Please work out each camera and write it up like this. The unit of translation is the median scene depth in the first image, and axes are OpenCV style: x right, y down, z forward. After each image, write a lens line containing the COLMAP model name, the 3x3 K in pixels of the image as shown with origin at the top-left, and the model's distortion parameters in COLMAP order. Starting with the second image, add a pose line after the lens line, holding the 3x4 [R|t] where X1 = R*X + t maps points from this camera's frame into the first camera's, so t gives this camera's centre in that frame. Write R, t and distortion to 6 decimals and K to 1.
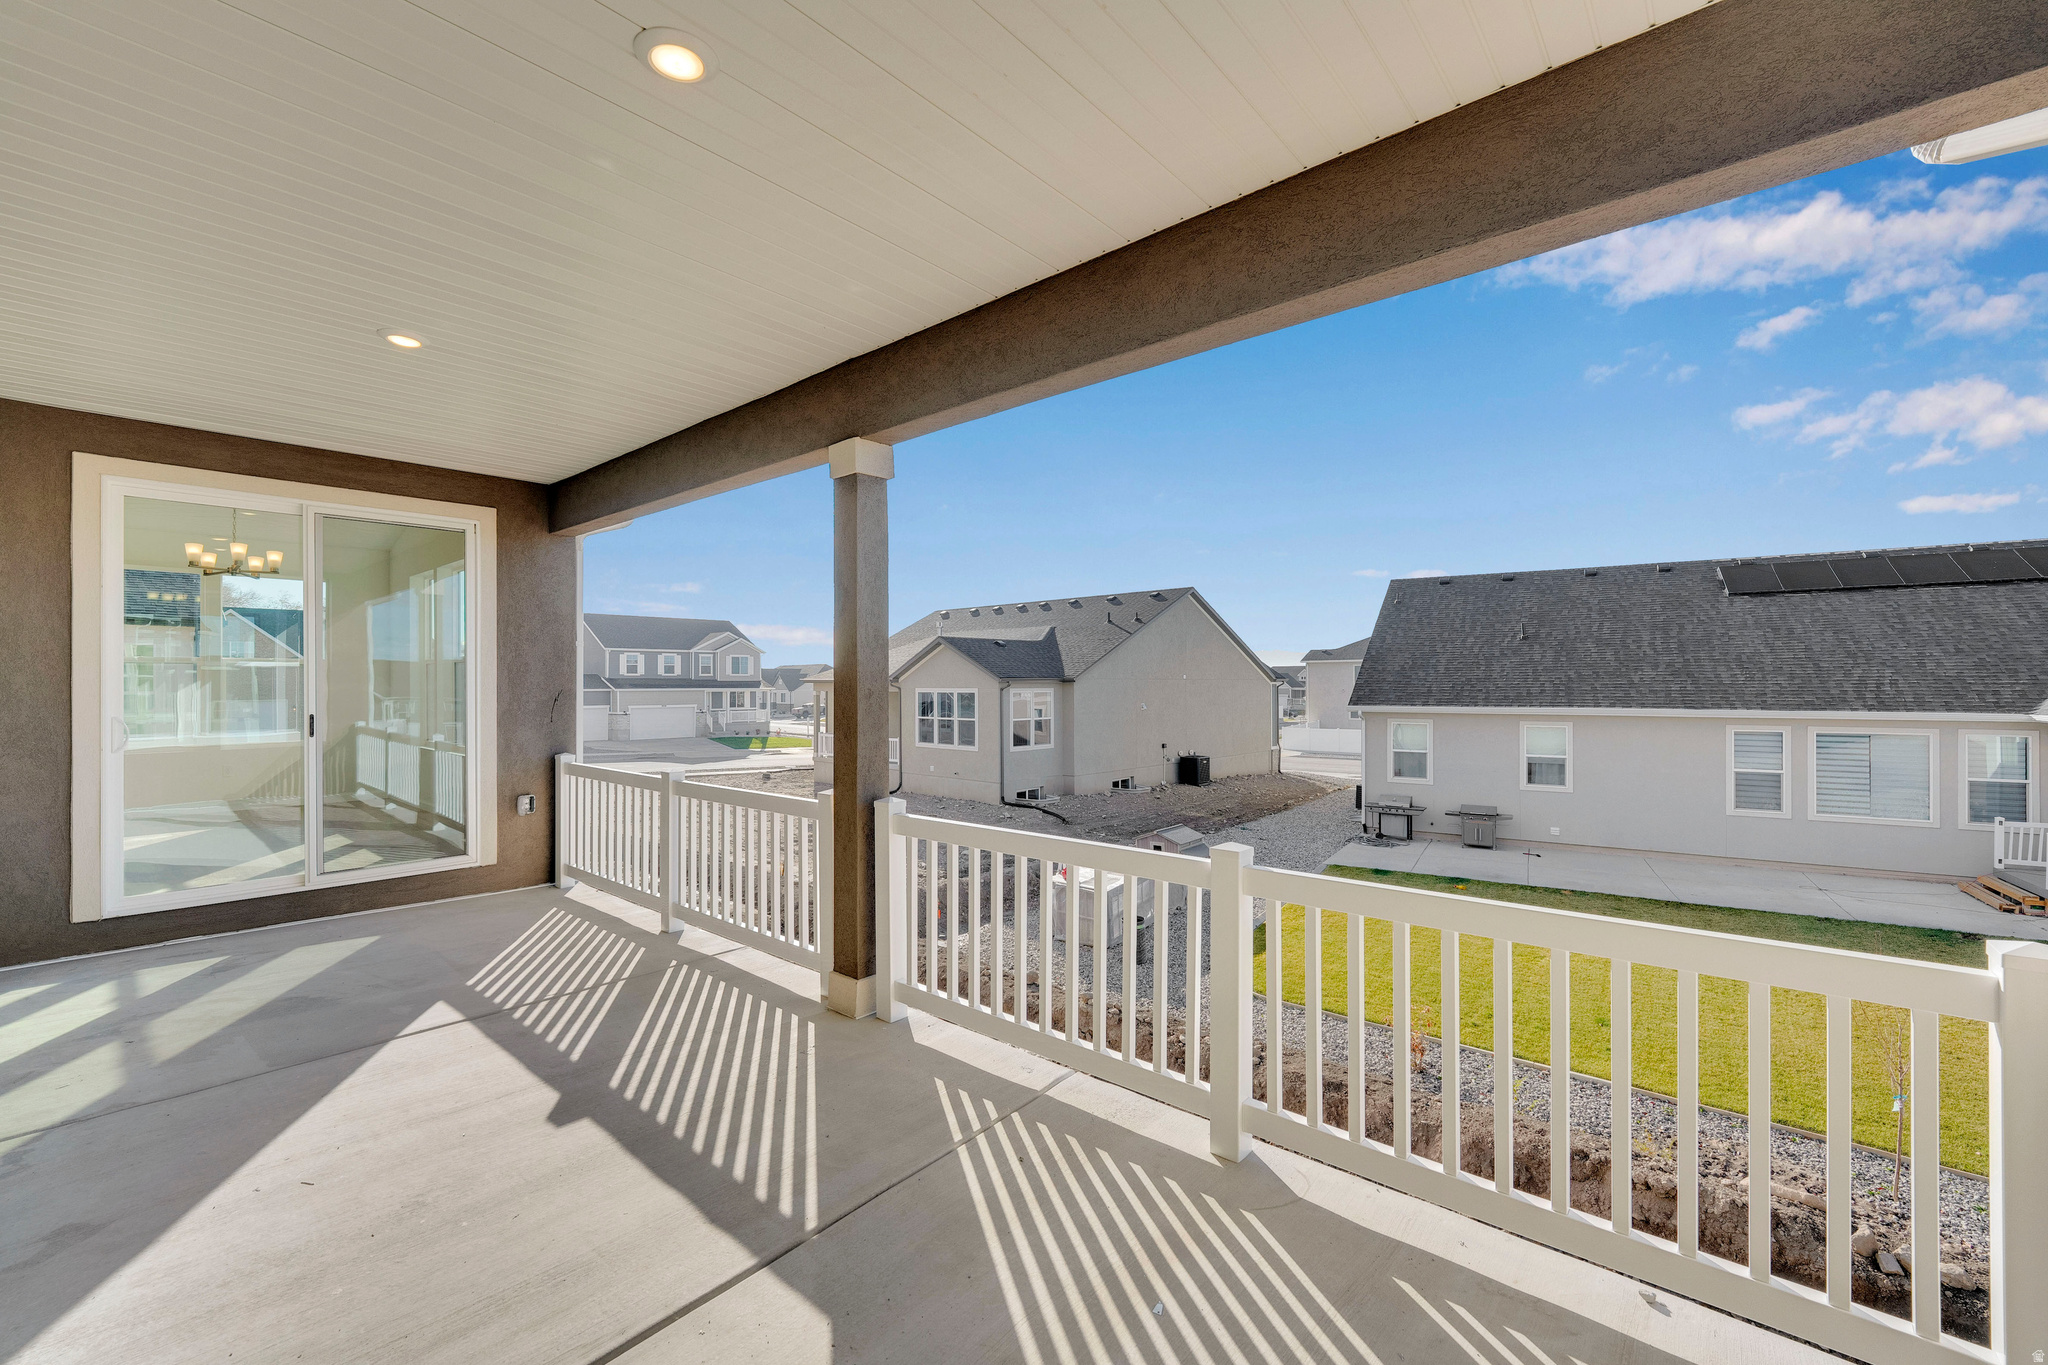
lens RADIAL K [[840.5, 0, 1023.8], [0, 840.5, 757.6], [0, 0, 1]] dist [-0.024381, 0.000137]
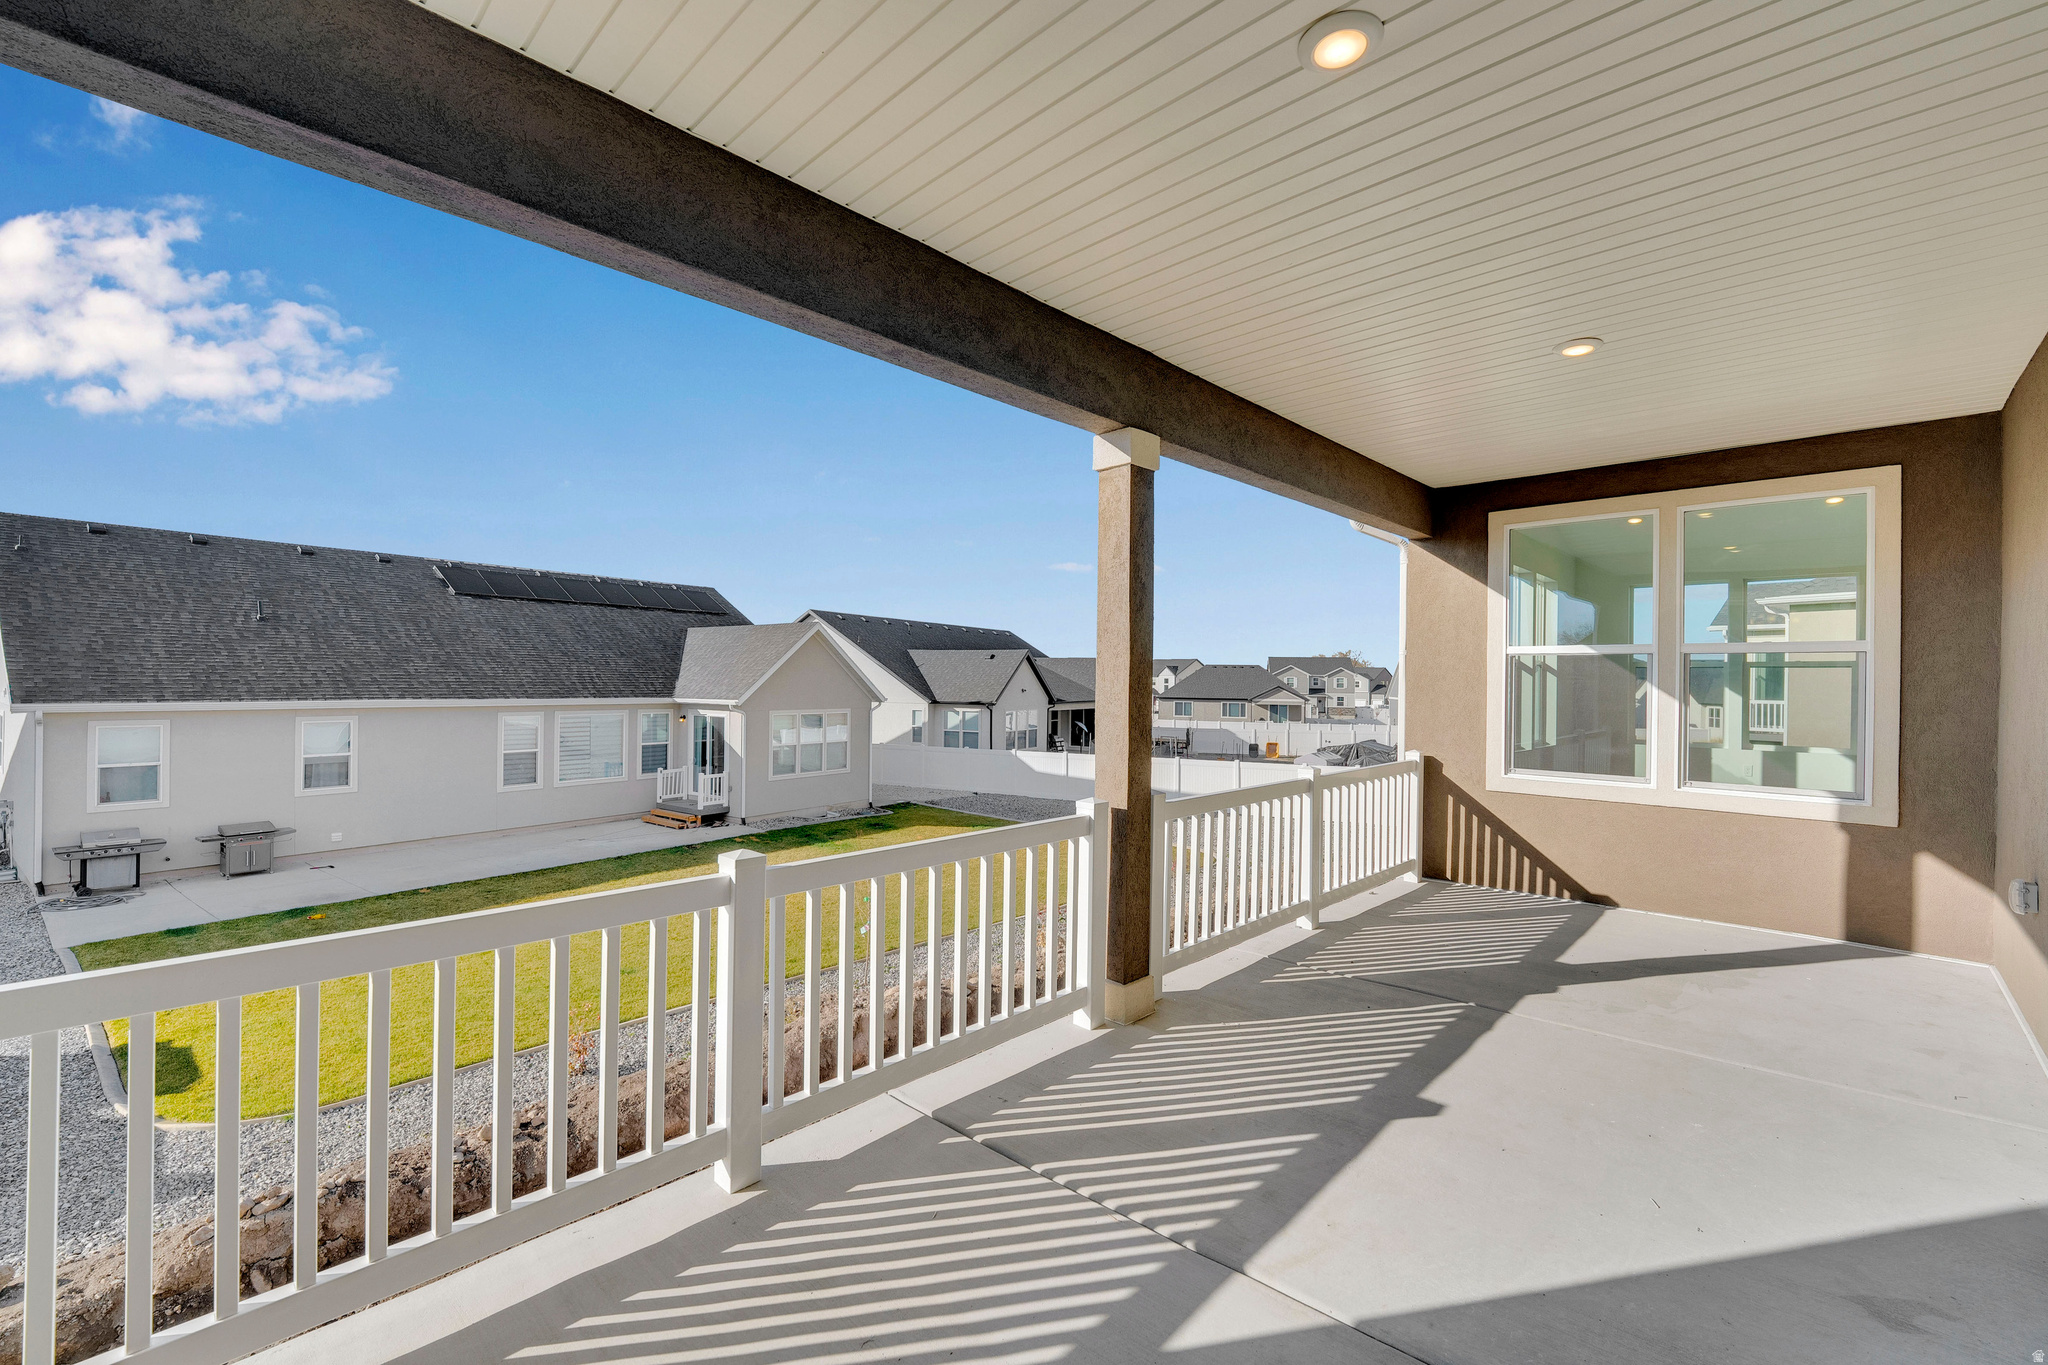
lens RADIAL K [[849.5, 0, 1024.0], [0, 849.5, 682.5], [0, 0, 1]] dist [0.000093, -0.000197]
pose [[0.052930, 0.002532, 0.998595, -0.238792], [0.071470, 0.997423, -0.006317, -0.019648], [-0.996037, 0.071704, 0.052612, 0.203273]]
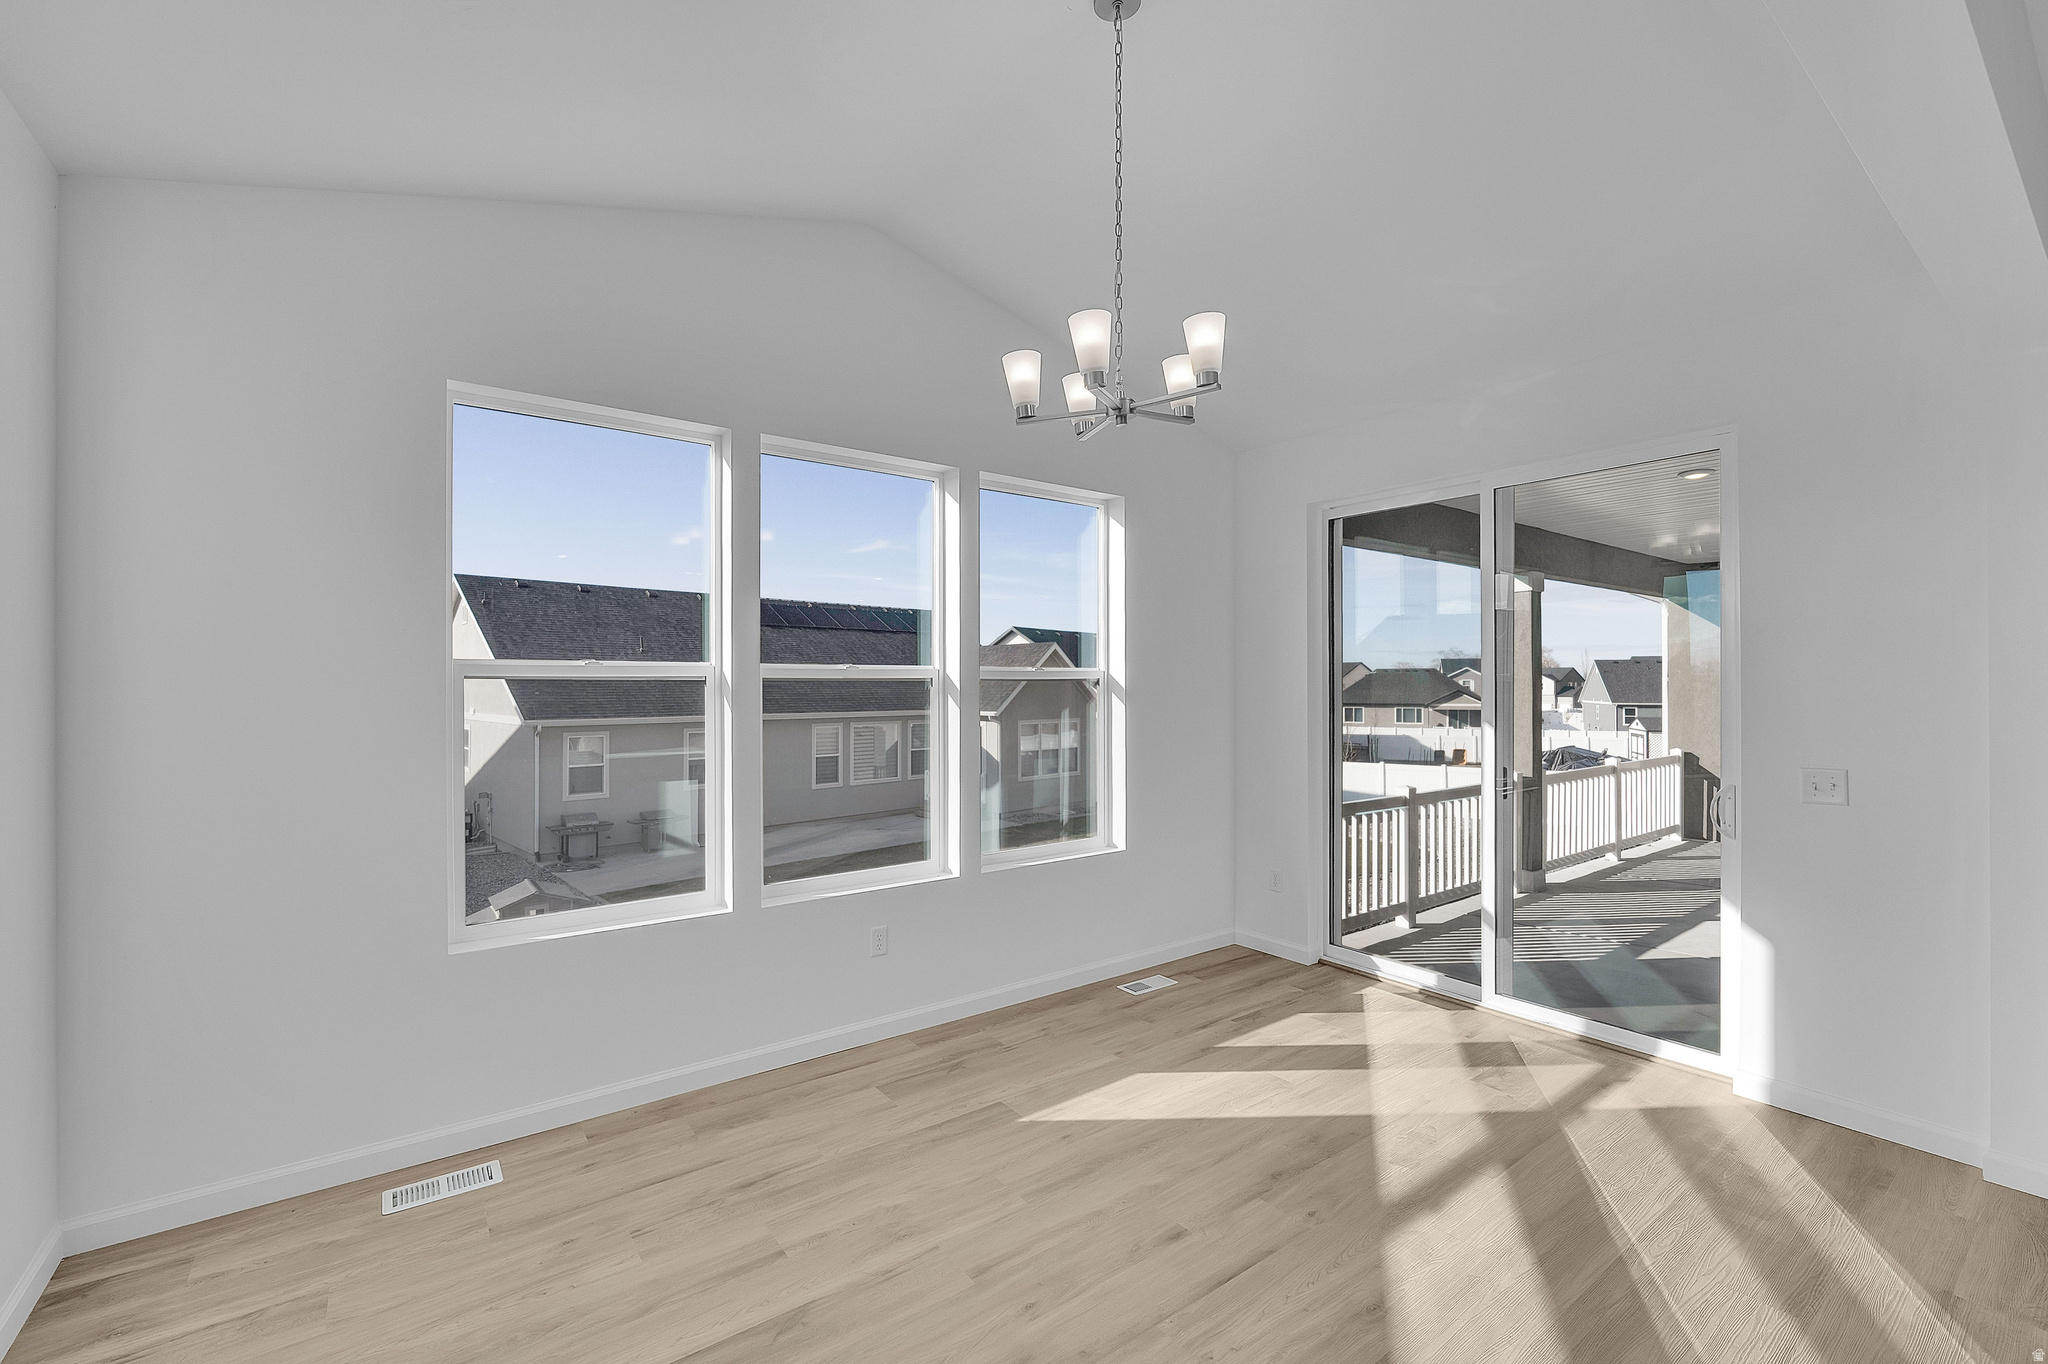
lens RADIAL K [[882.9, 0, 1024.0], [0, 882.9, 682.0], [0, 0, 1]] dist [-0.000216, -0.000187]
pose [[0.200356, 0.007788, 0.979692, -0.451185], [0.082335, 0.996297, -0.024758, -0.038741], [-0.976257, 0.085623, 0.198973, 0.322845]]
